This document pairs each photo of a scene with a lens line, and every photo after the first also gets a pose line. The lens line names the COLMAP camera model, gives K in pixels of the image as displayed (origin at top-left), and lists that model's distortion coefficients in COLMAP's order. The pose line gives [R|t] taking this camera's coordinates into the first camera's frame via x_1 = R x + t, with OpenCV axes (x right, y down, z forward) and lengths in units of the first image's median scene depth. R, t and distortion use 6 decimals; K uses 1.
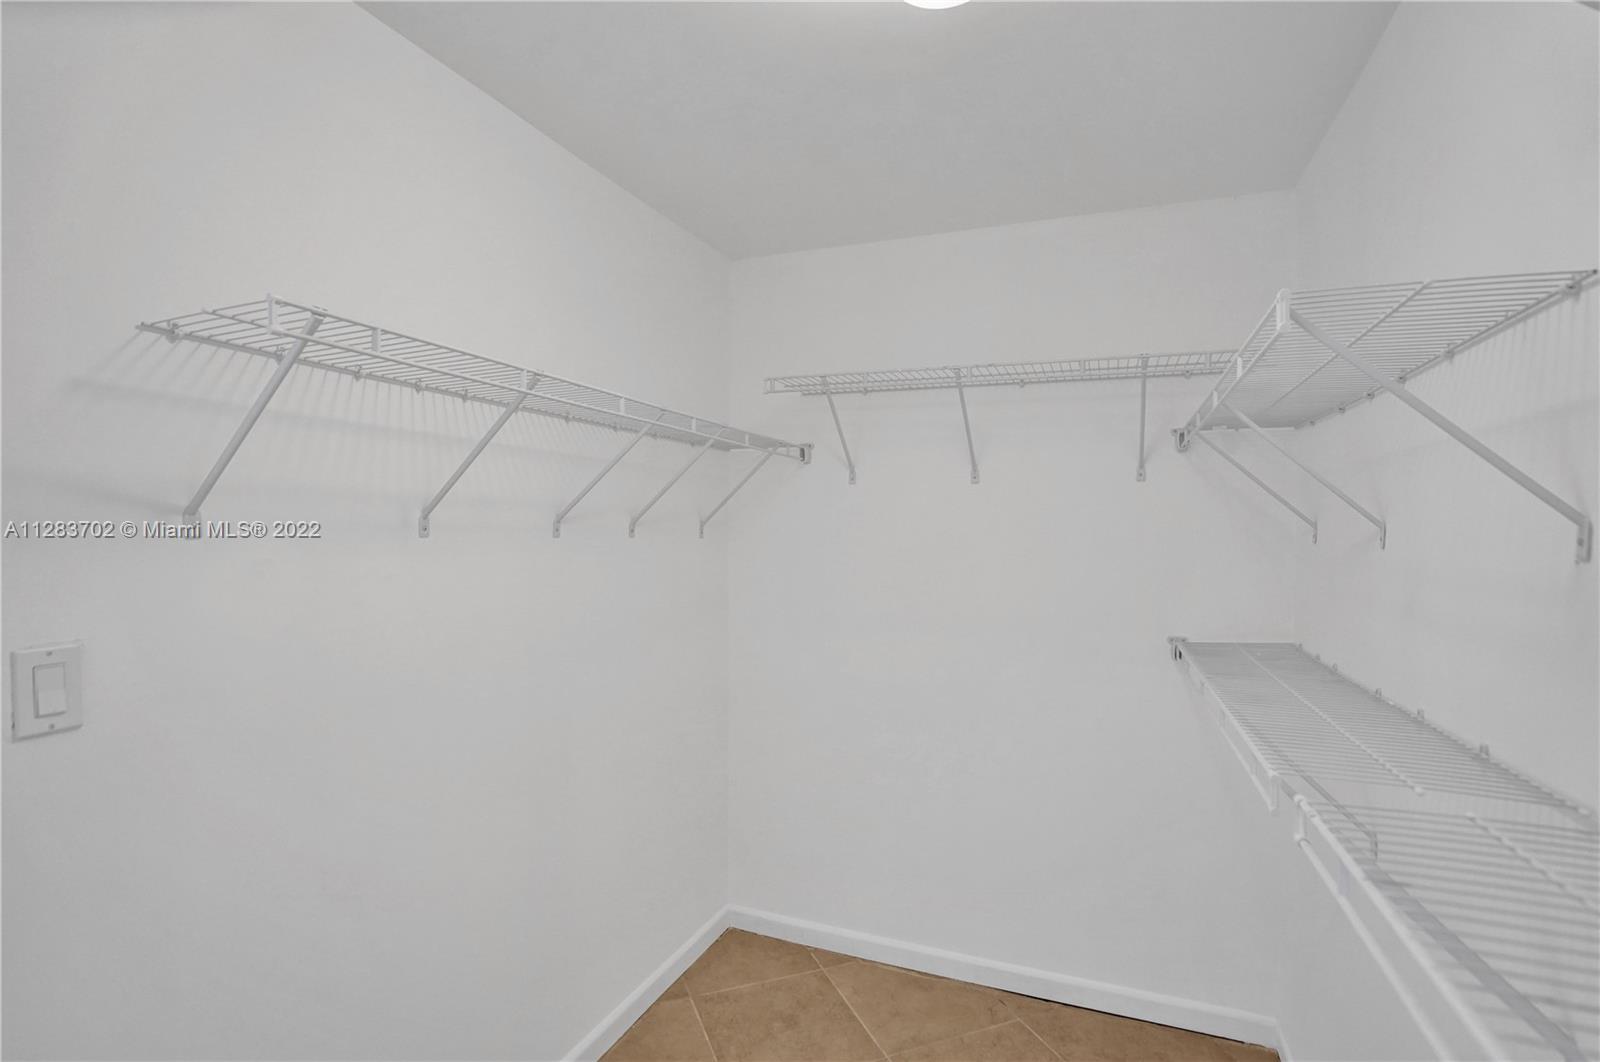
lens RADIAL K [[770.2, 0, 800.0], [0, 770.2, 531.0], [0, 0, 1]] dist [-0.057939, 0.021753]
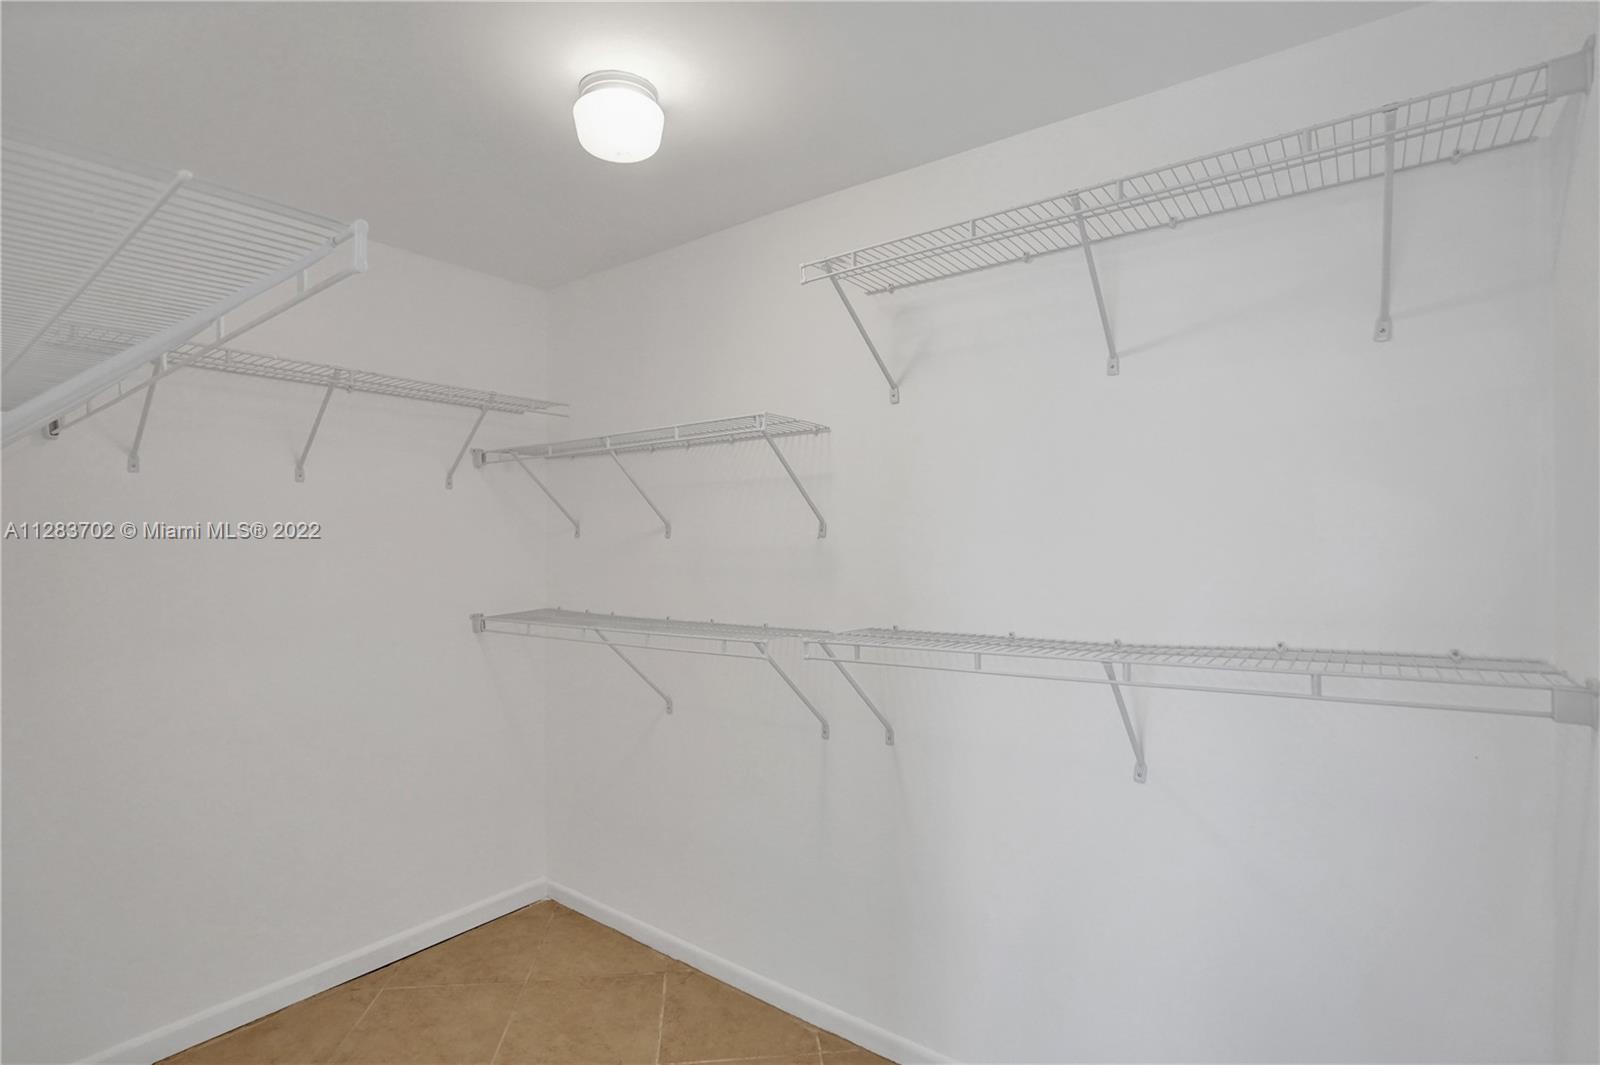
lens RADIAL K [[770.2, 0, 800.0], [0, 770.2, 532.5], [0, 0, 1]] dist [-0.057939, 0.021753]
pose [[0.261842, -0.005849, 0.965093, -0.595761], [0.010901, 0.999936, 0.003103, 0.006573], [-0.965049, 0.009708, 0.261889, 0.151740]]
